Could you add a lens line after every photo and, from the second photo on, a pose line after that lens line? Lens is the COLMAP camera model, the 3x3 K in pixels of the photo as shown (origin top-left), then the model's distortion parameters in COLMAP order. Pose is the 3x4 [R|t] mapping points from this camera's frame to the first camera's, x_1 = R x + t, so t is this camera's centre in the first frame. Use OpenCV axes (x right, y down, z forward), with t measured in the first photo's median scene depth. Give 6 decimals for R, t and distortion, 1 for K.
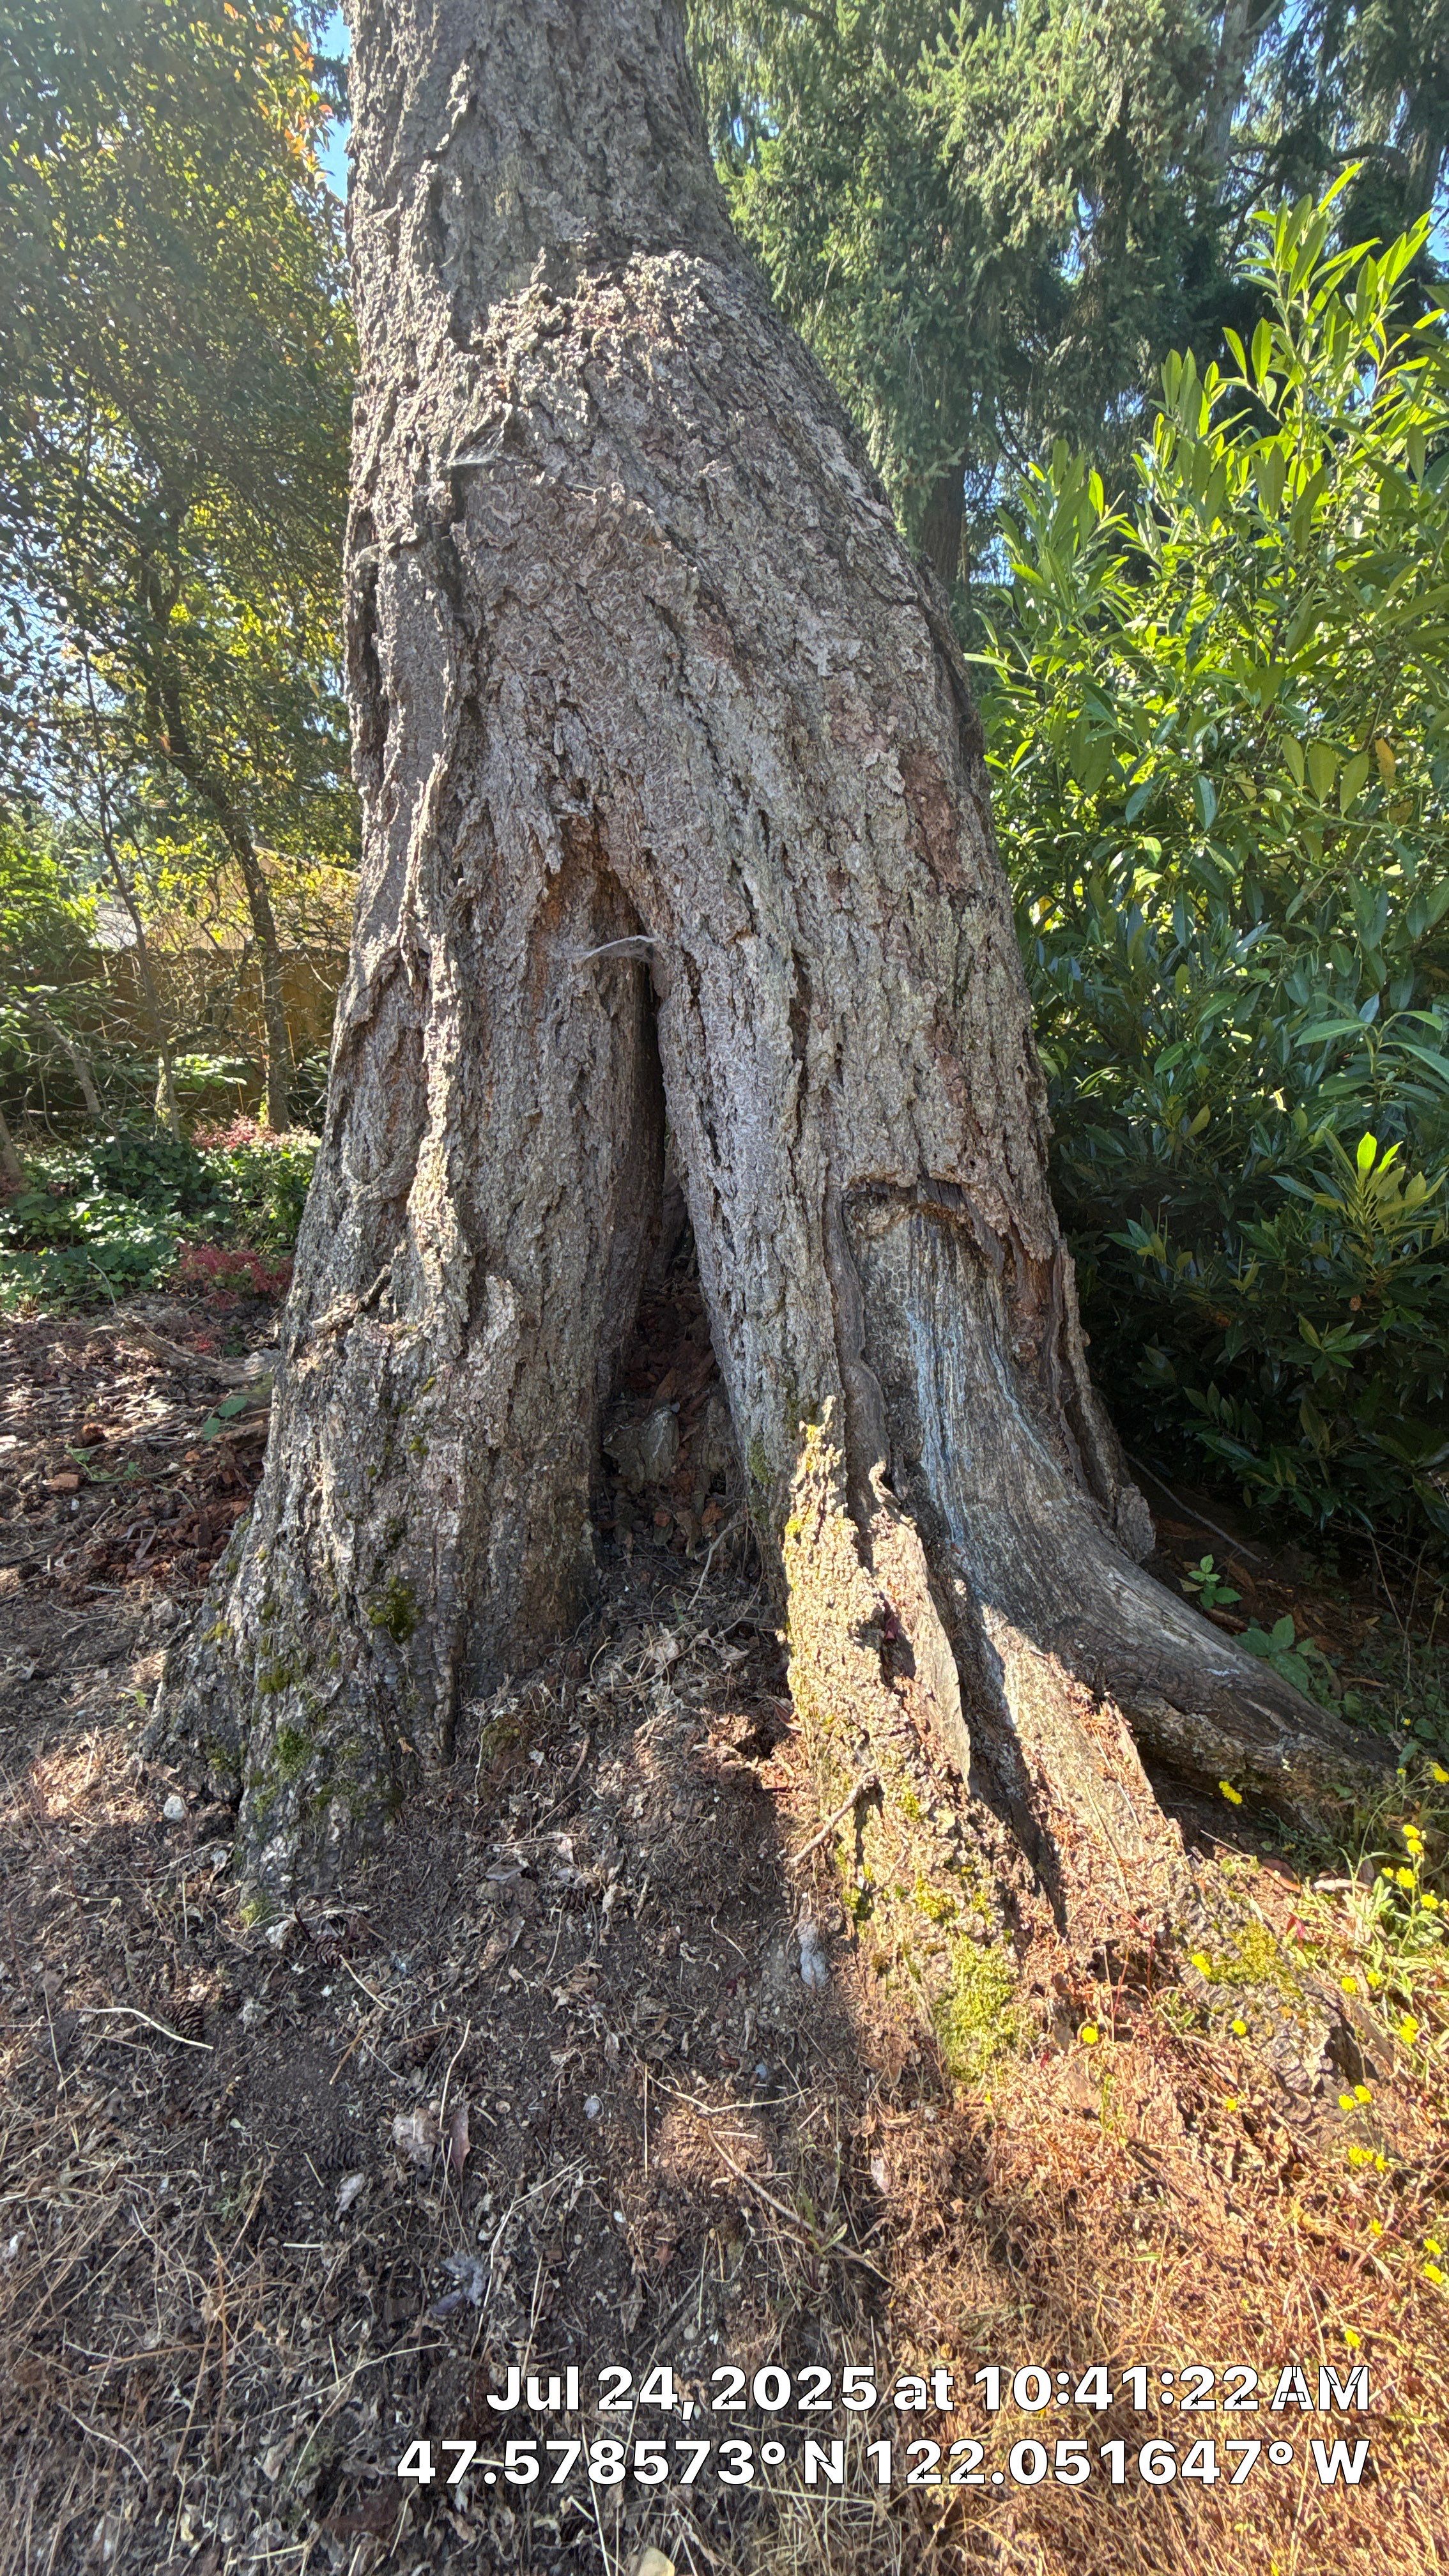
lens RADIAL K [[1033.0, 0, 722.0], [0, 1033.0, 1289.4], [0, 0, 1]] dist [-0.000769, -0.000098]
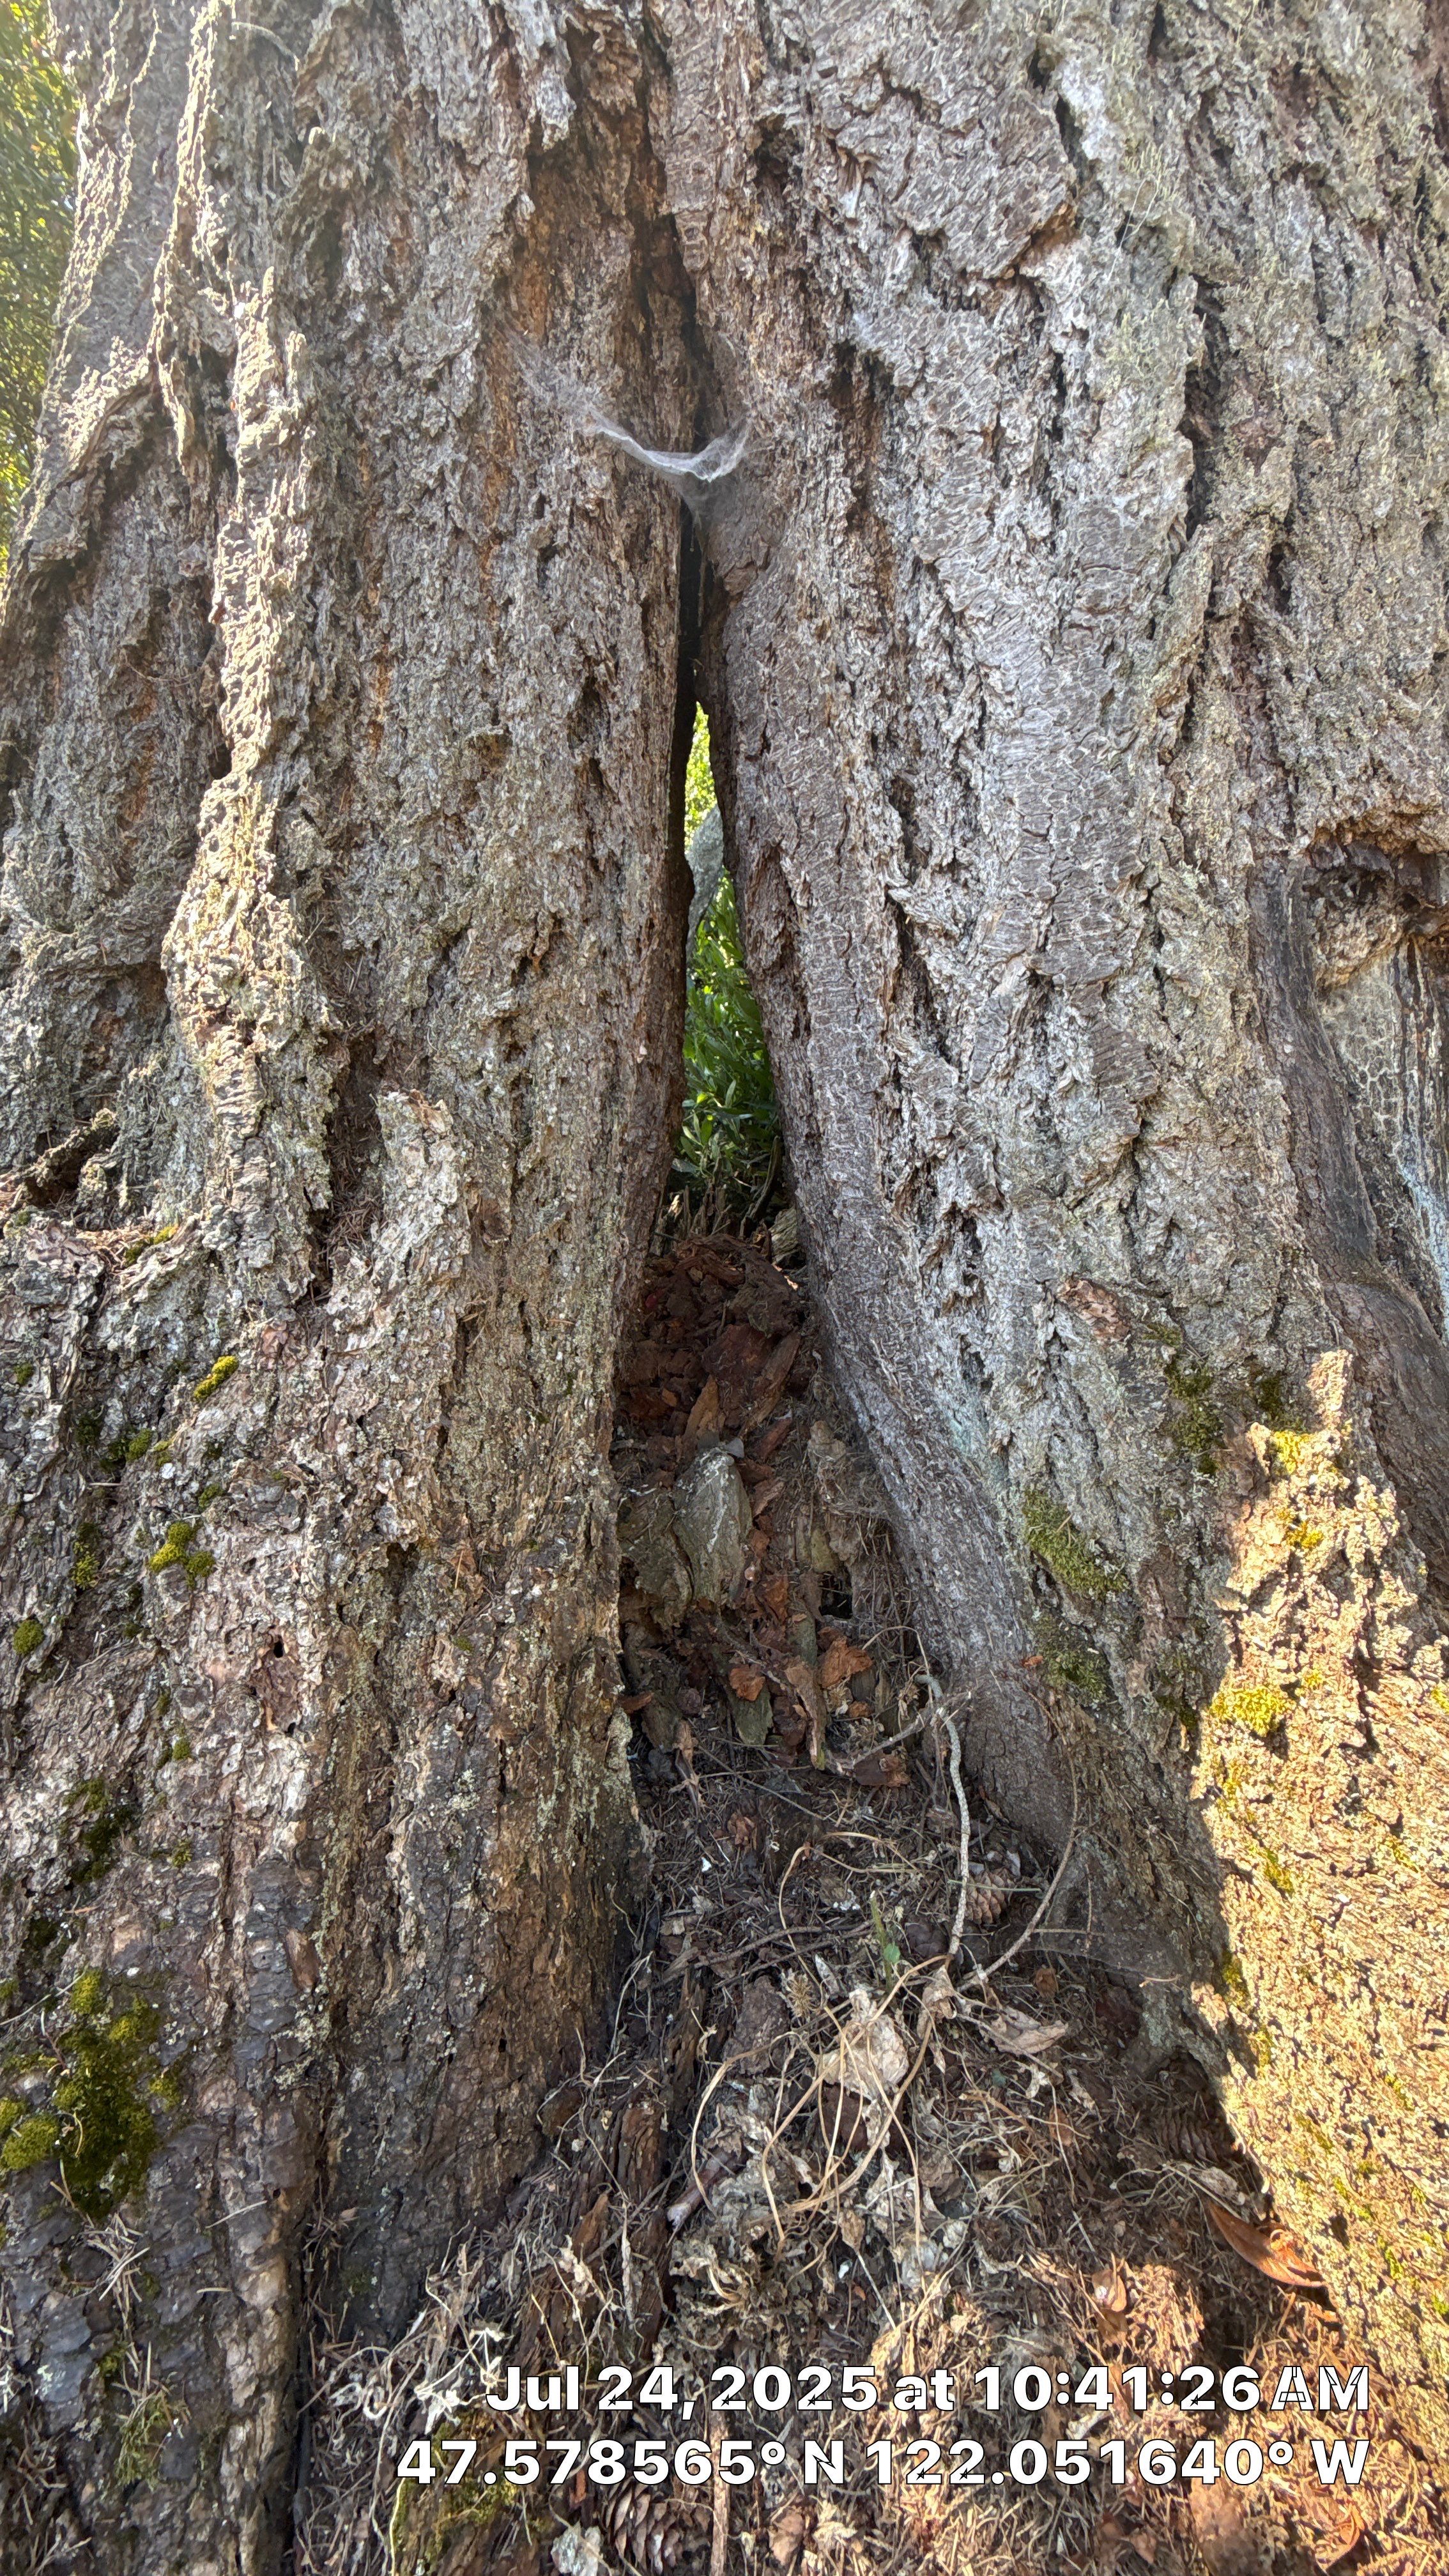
lens RADIAL K [[1033.0, 0, 727.5], [0, 1033.0, 1286.5], [0, 0, 1]] dist [-0.000769, -0.000098]
pose [[0.982697, -0.013832, 0.184705, -0.173026], [0.030529, 0.995665, -0.087862, 0.097234], [-0.182689, 0.091981, 0.978859, 0.606962]]
